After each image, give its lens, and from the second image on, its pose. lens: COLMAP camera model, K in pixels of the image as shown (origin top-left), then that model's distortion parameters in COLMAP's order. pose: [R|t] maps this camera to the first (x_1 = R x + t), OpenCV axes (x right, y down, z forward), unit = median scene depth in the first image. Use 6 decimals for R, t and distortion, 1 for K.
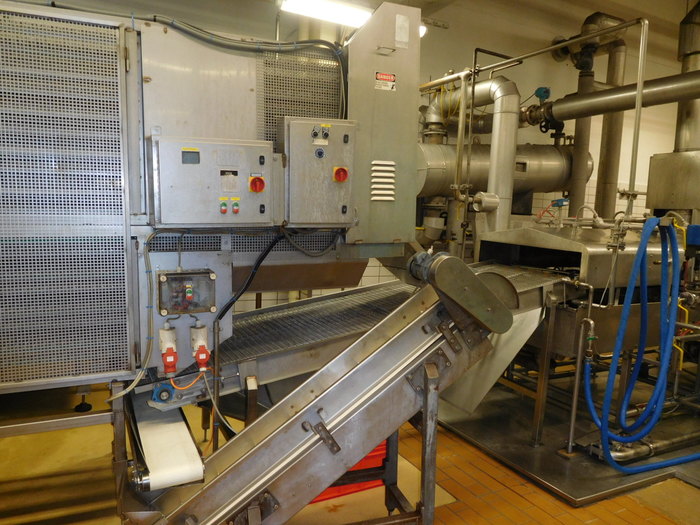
lens RADIAL K [[527.7, 0, 352.0], [0, 527.7, 262.1], [0, 0, 1]] dist [-0.017351, 0.014422]
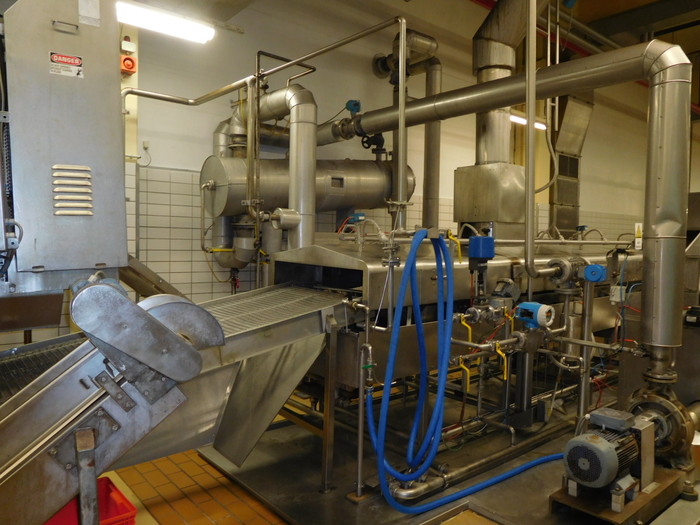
lens RADIAL K [[527.7, 0, 349.3], [0, 527.7, 261.3], [0, 0, 1]] dist [-0.017351, 0.014422]
pose [[0.976248, -0.036868, 0.213498, 0.182241], [0.046328, 0.998146, -0.039478, 0.000782], [-0.211647, 0.048431, 0.976145, 0.094858]]
